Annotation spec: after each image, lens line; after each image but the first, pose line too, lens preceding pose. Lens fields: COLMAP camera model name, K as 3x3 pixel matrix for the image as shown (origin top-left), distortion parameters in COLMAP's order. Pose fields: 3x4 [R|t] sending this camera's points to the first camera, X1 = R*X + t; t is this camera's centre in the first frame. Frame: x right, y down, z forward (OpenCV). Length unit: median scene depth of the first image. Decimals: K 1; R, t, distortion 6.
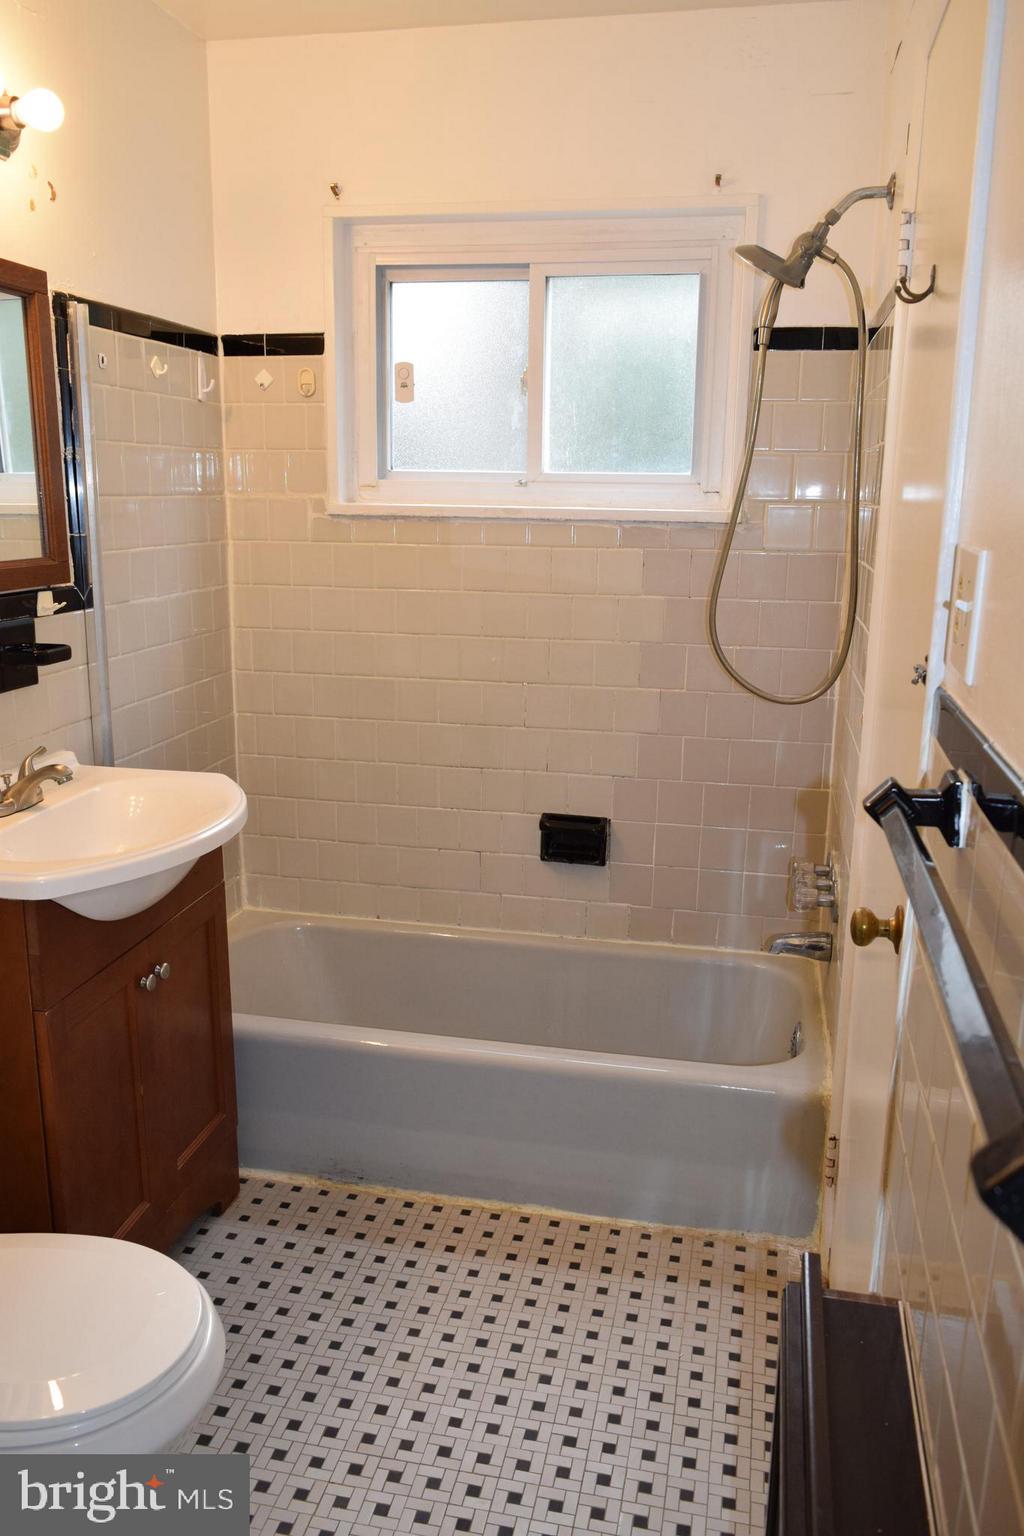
lens RADIAL K [[1187.1, 0, 514.5], [0, 1187.1, 767.5], [0, 0, 1]] dist [-0.020588, 0.008524]
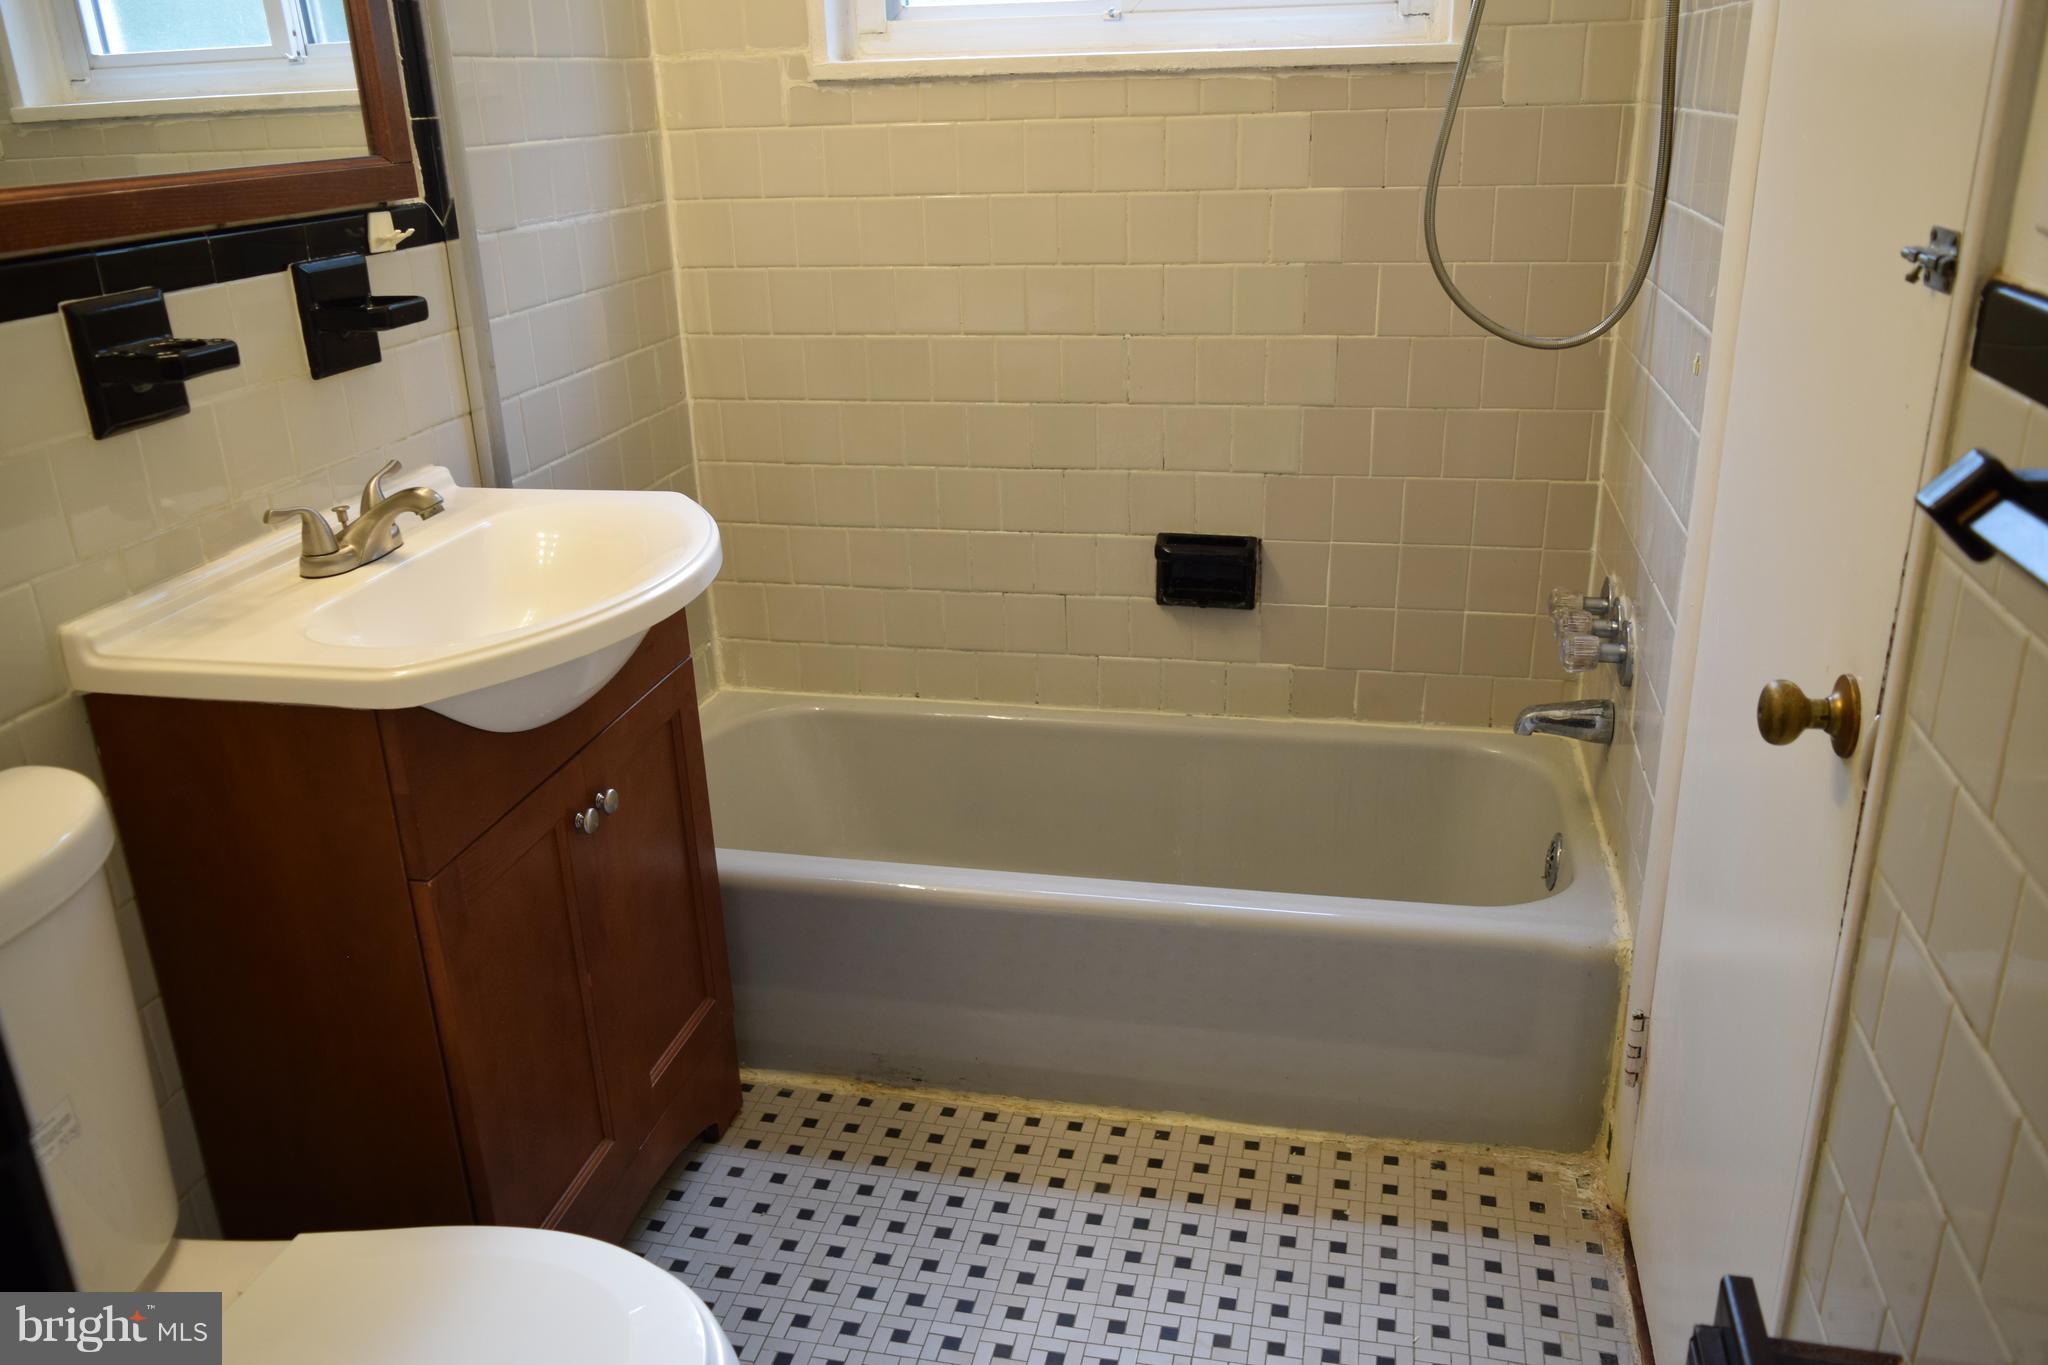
lens RADIAL K [[1582.8, 0, 1020.5], [0, 1582.8, 686.8], [0, 0, 1]] dist [-0.020588, 0.008524]
pose [[0.998948, -0.034472, -0.030230, -0.035781], [0.038255, 0.990094, 0.135093, 0.000947], [0.025273, -0.136107, 0.990372, 0.130825]]
